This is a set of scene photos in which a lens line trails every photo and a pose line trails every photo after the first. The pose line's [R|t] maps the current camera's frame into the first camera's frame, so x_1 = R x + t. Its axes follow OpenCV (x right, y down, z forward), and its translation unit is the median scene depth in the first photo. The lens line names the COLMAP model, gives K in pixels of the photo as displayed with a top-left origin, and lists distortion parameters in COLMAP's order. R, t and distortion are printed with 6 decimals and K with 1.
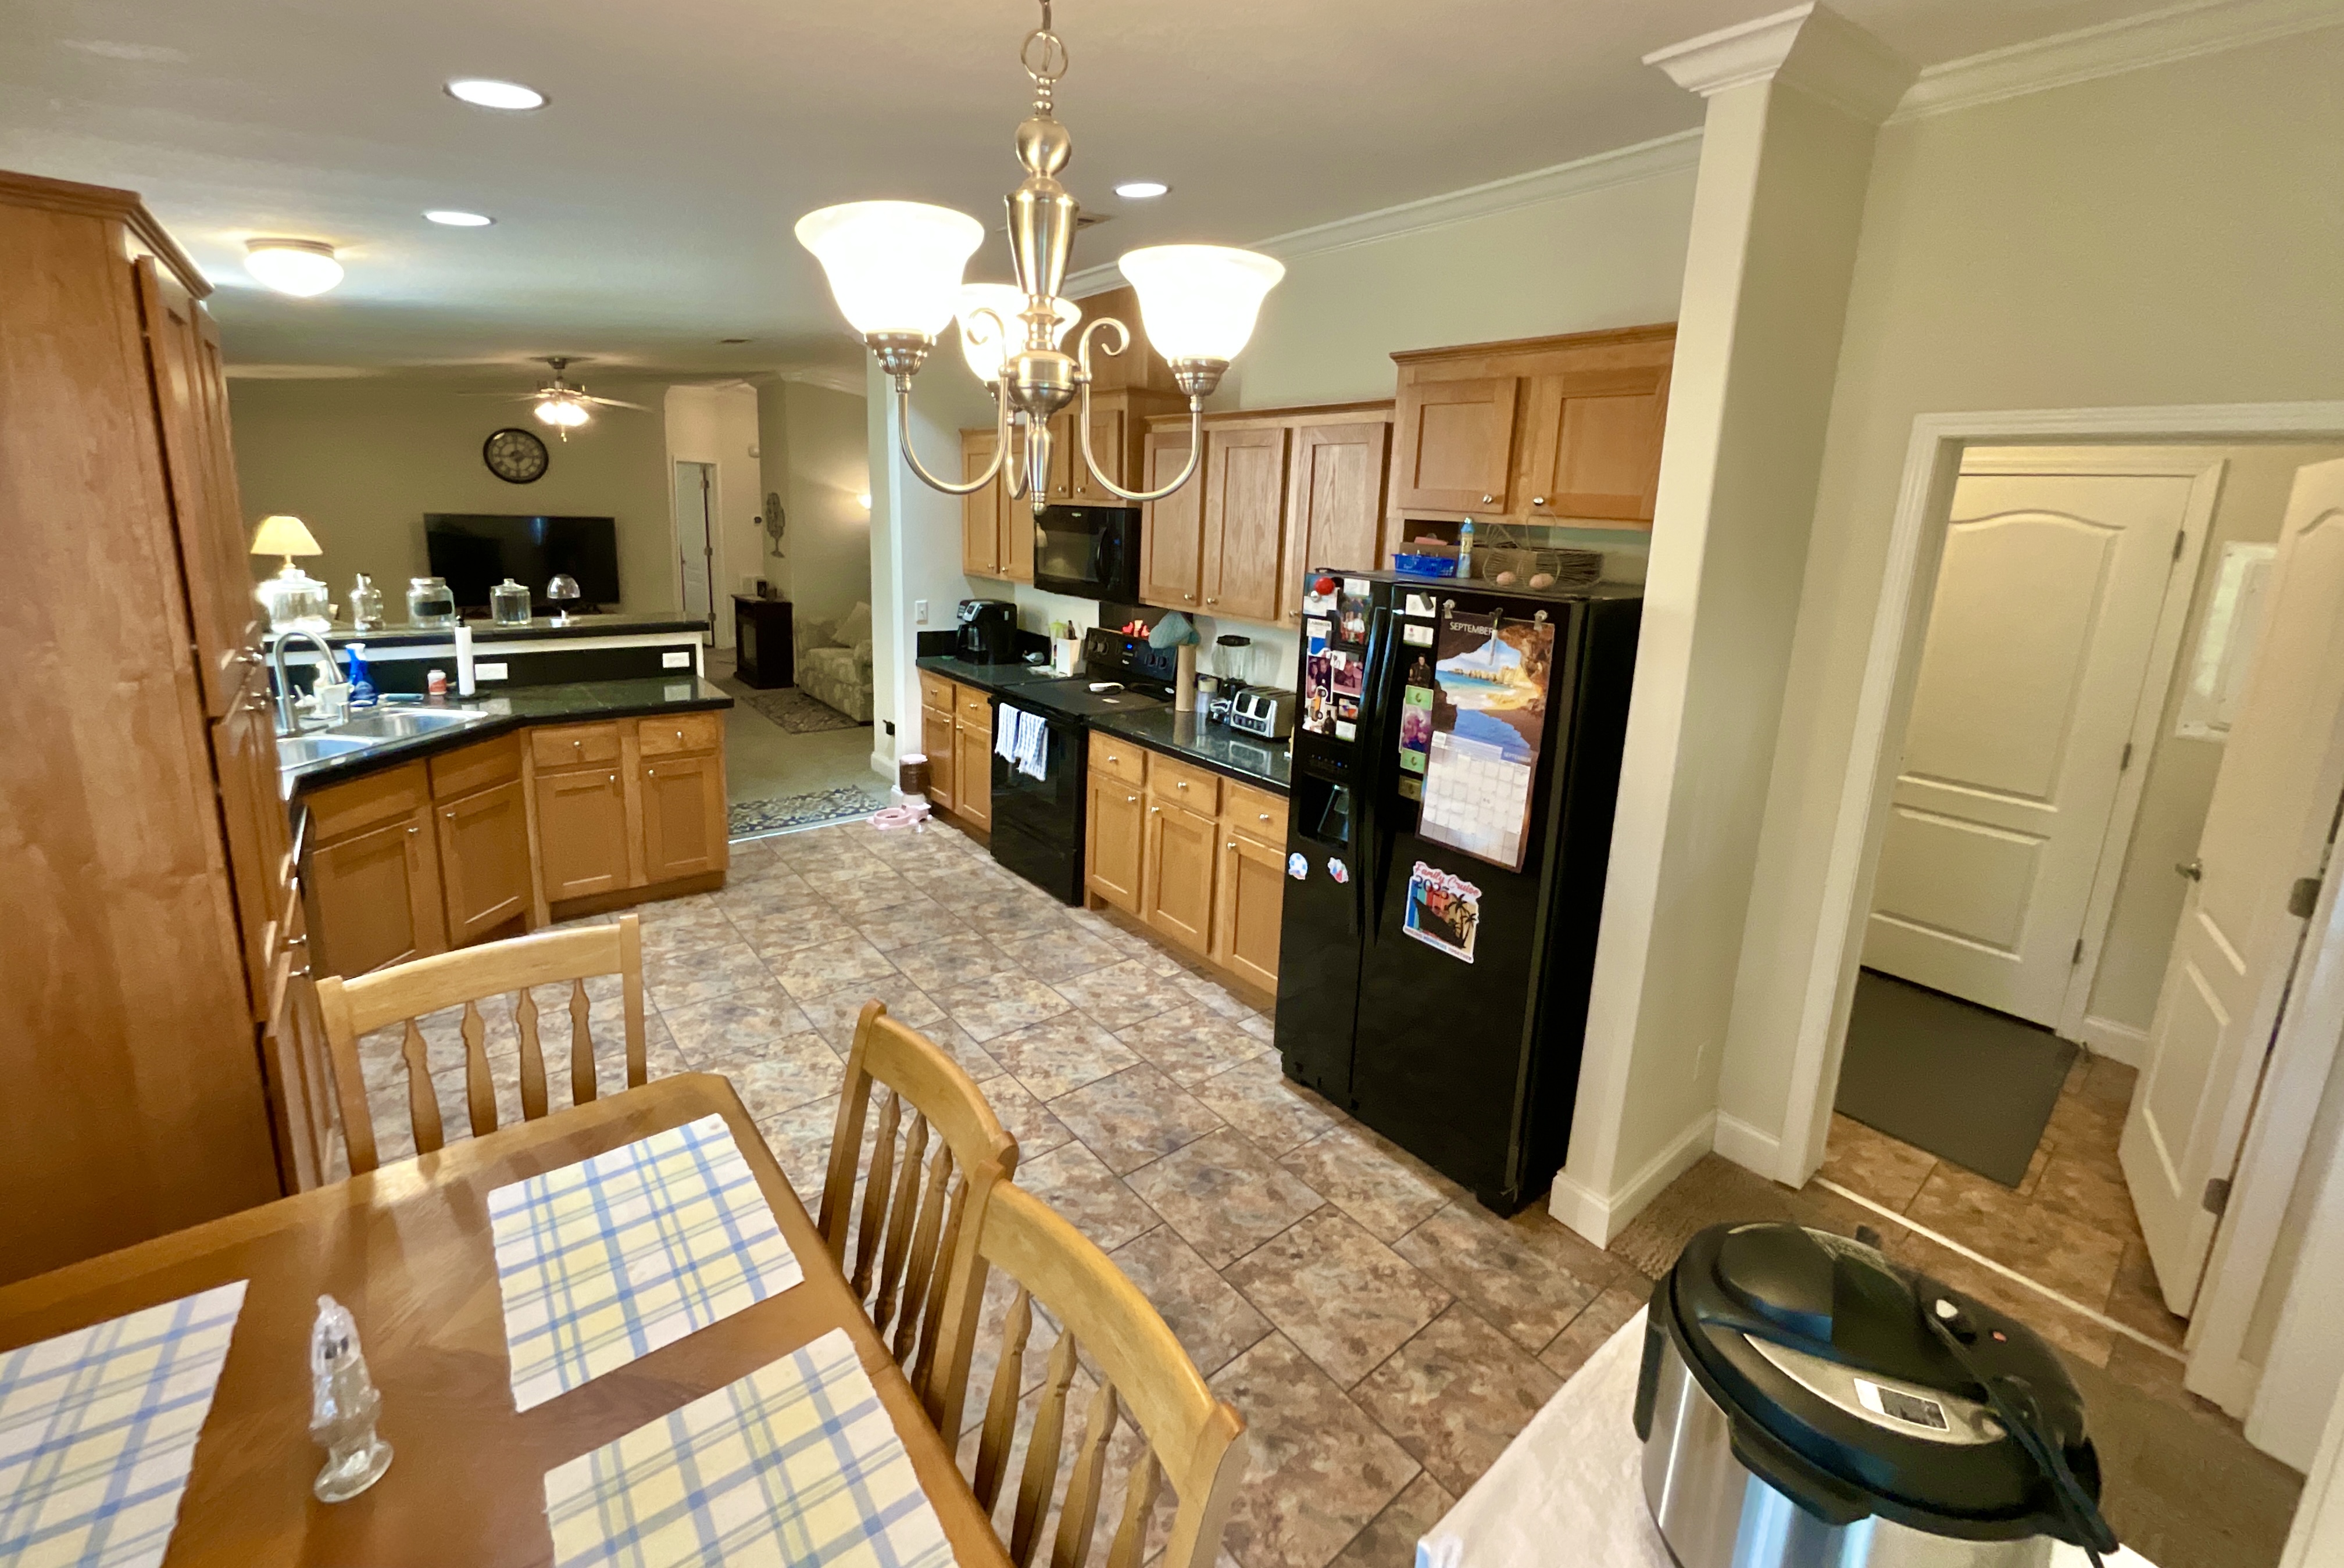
lens RADIAL K [[955.0, 0, 1171.8], [0, 955.0, 692.8], [0, 0, 1]] dist [-0.000834, -0.000050]
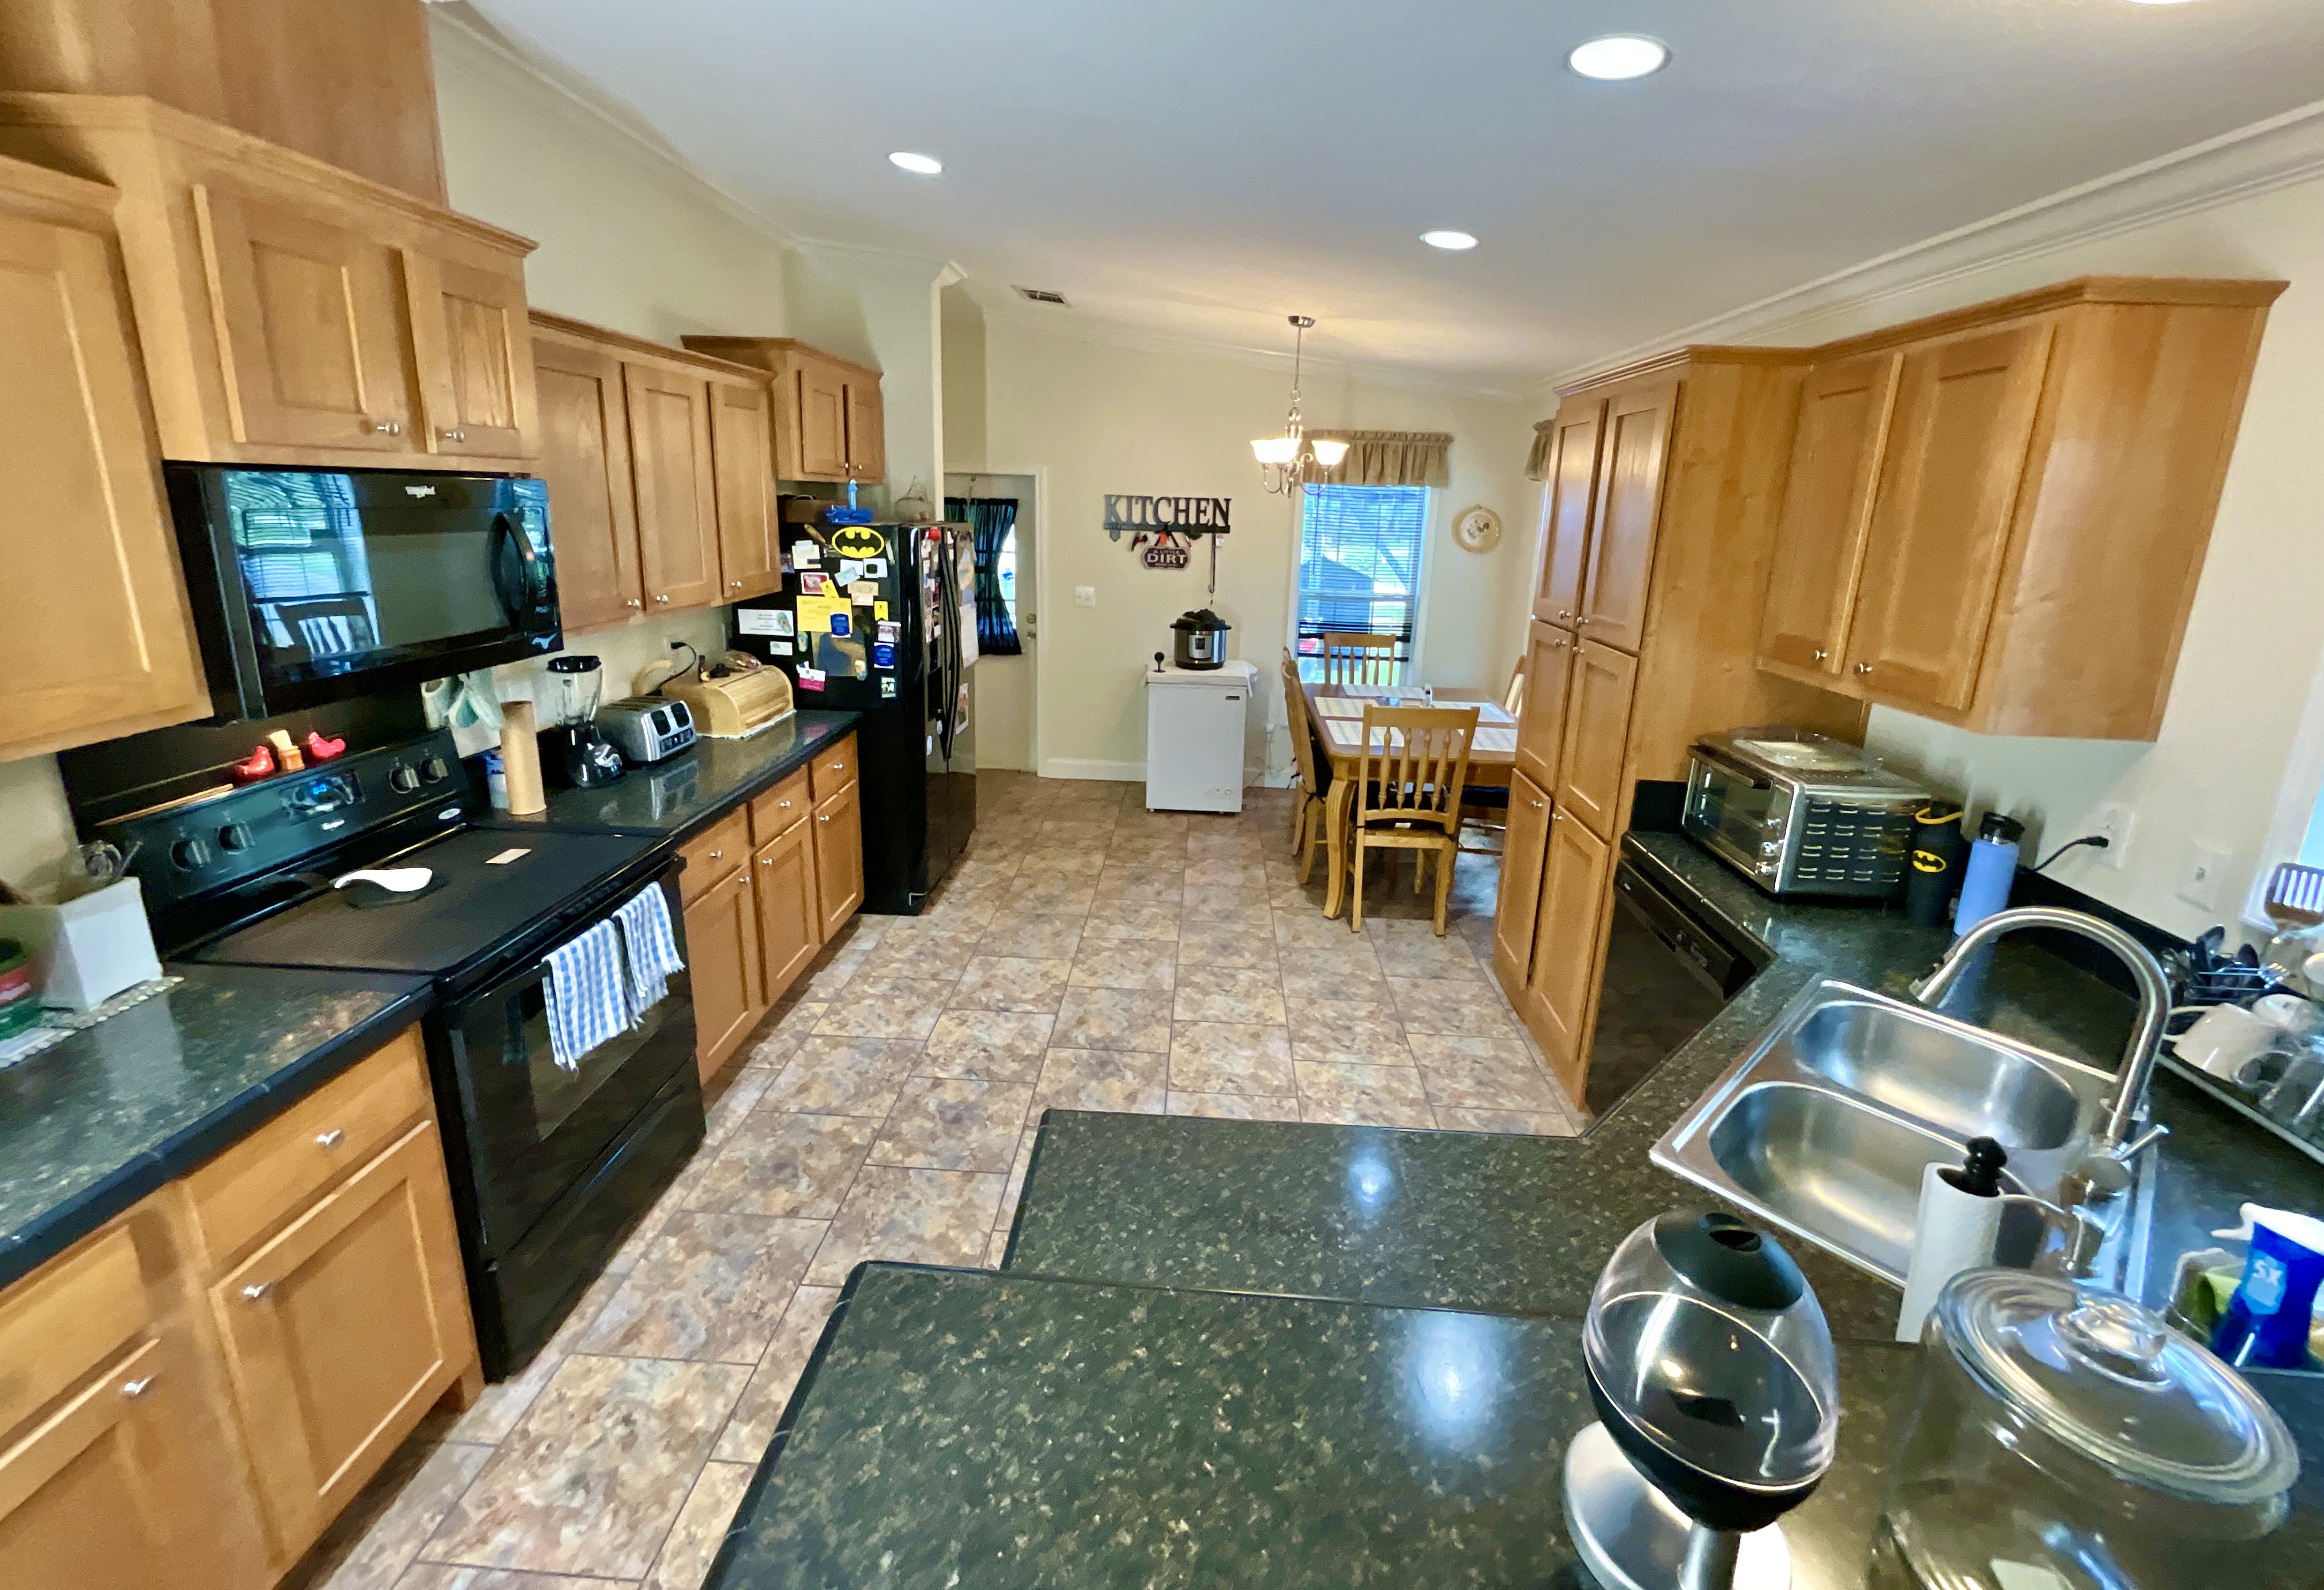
lens RADIAL K [[943.8, 0, 1166.0], [0, 943.8, 721.4], [0, 0, 1]] dist [0.001001, -0.000532]
pose [[-0.738610, -0.216917, 0.638281, -0.844899], [0.070916, 0.916563, 0.393553, -0.309732], [-0.670393, 0.335947, -0.661599, 1.437804]]
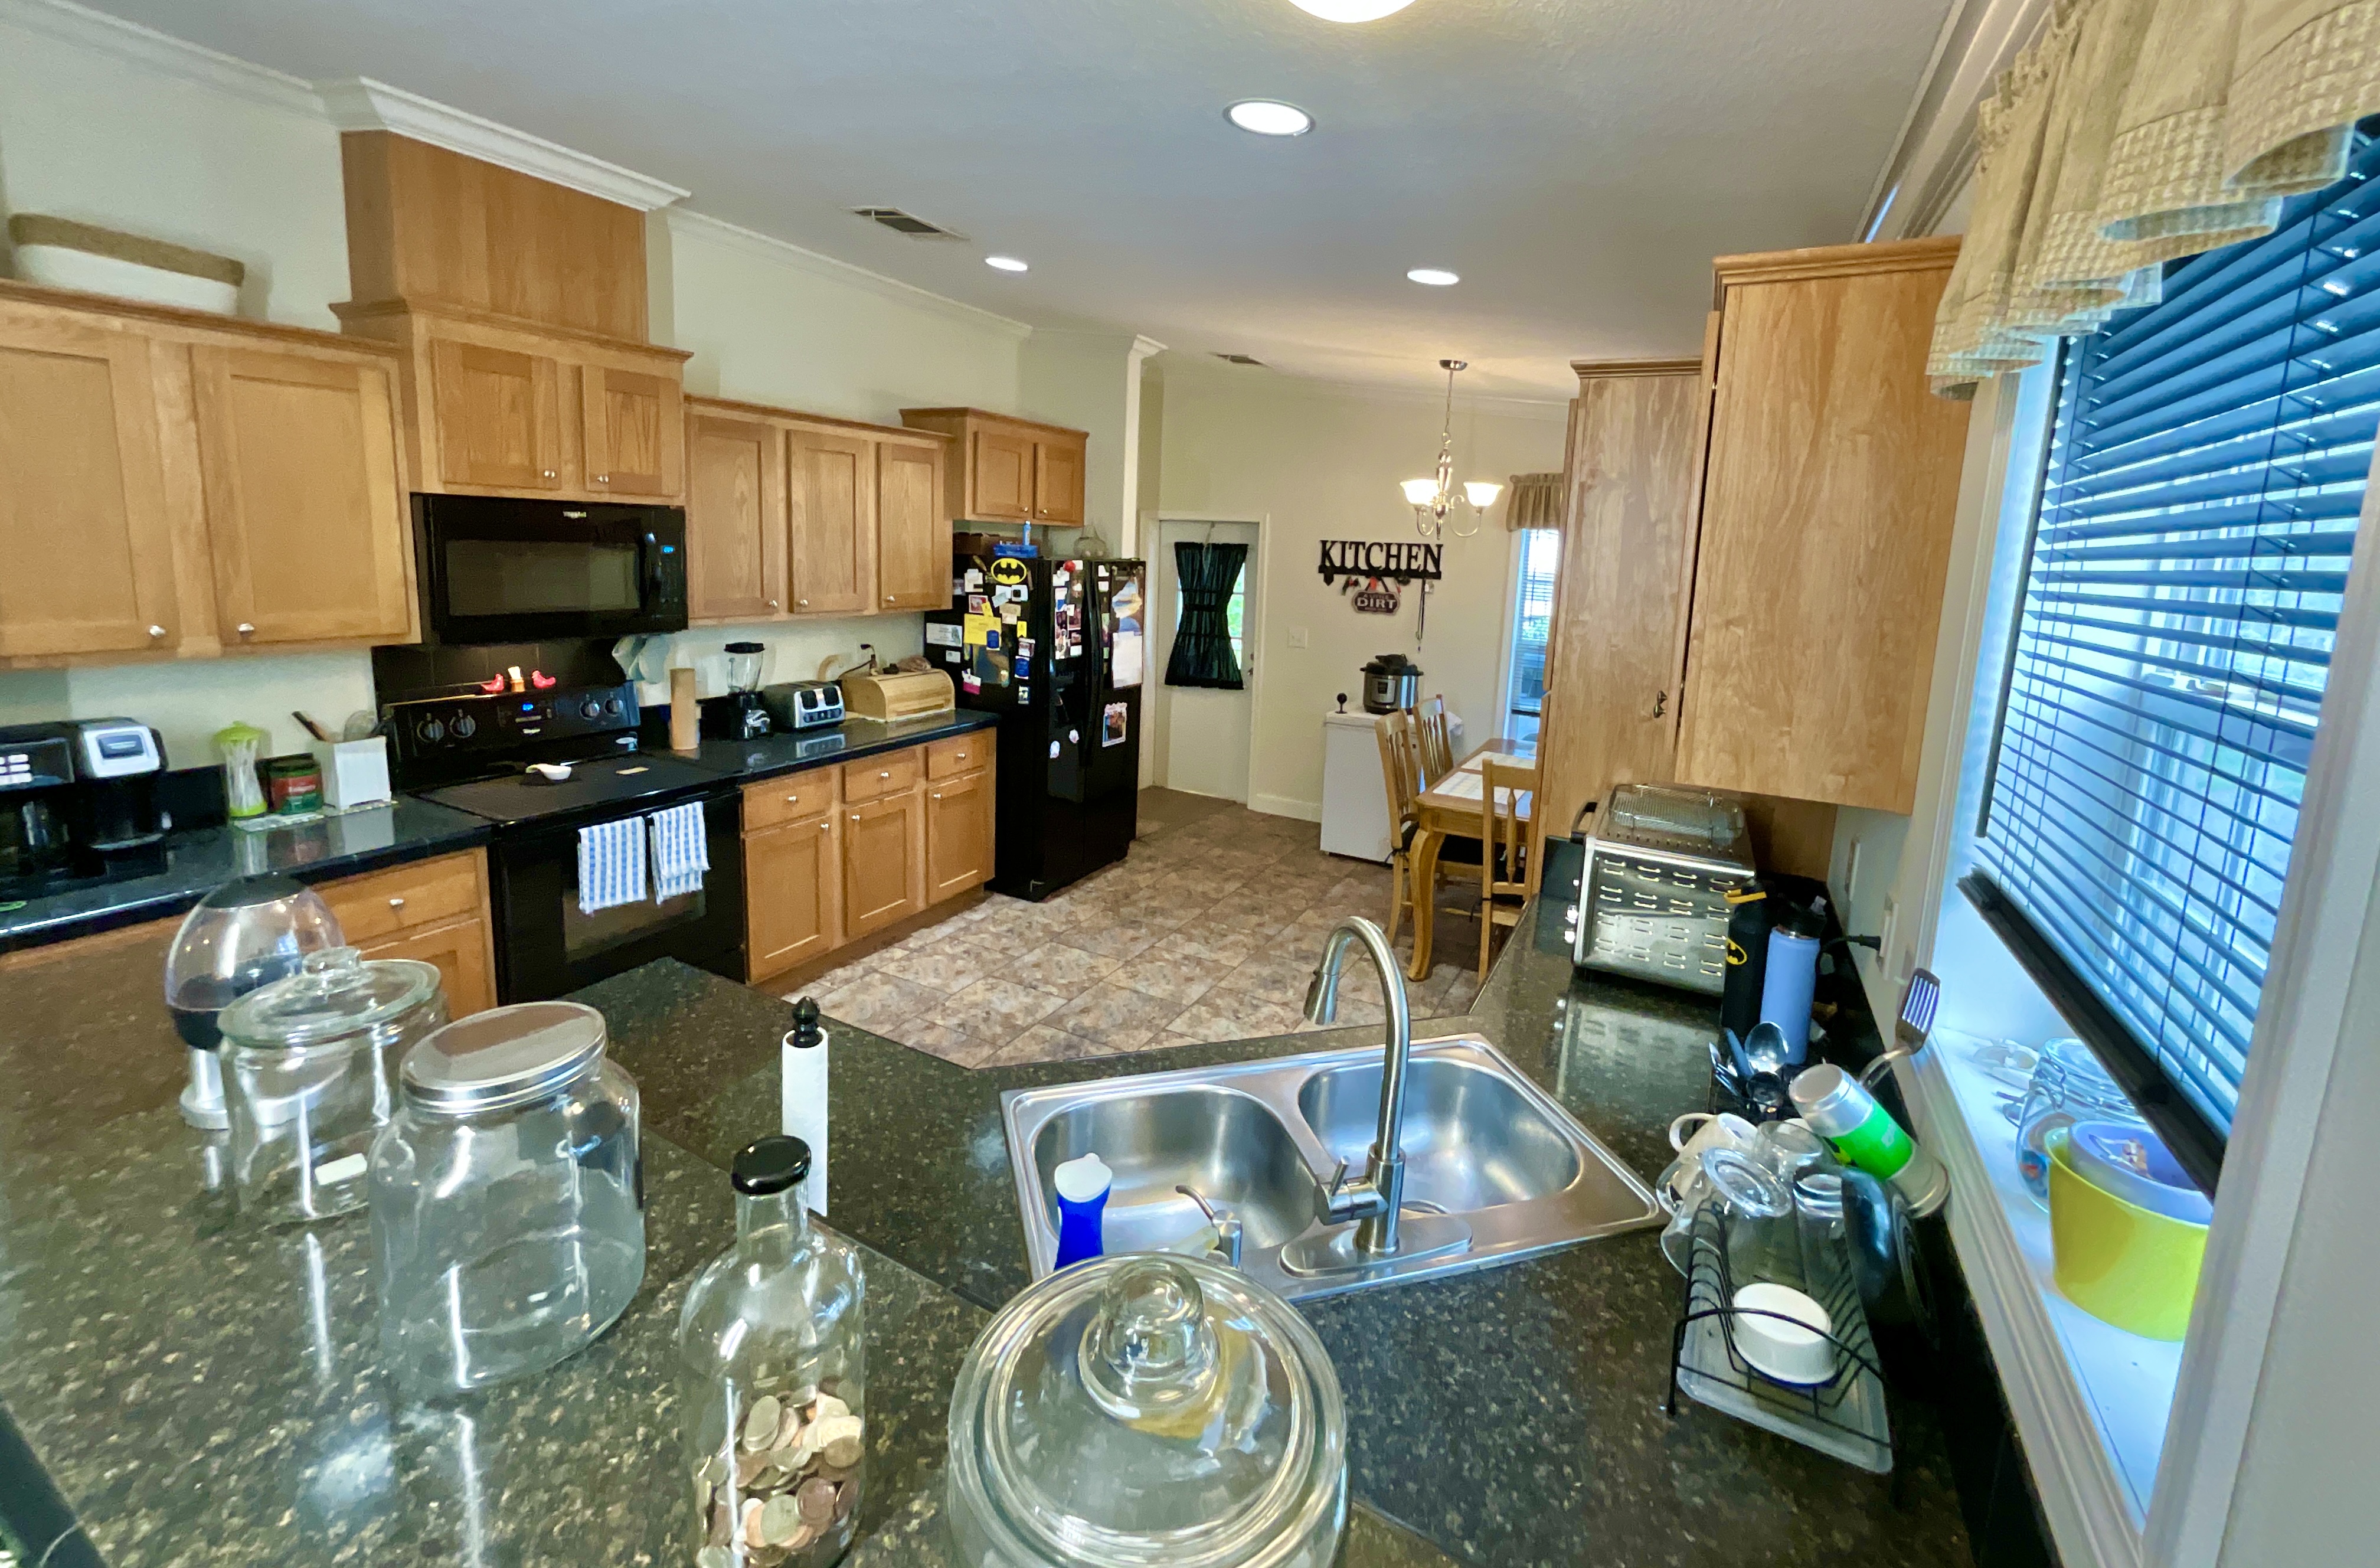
lens RADIAL K [[968.5, 0, 1192.8], [0, 968.5, 677.2], [0, 0, 1]] dist [0.001629, 0.000934]
pose [[-0.378826, -0.183335, 0.907127, -1.174643], [0.125096, 0.961042, 0.246473, -0.251019], [-0.916974, 0.206849, -0.341134, 1.133873]]
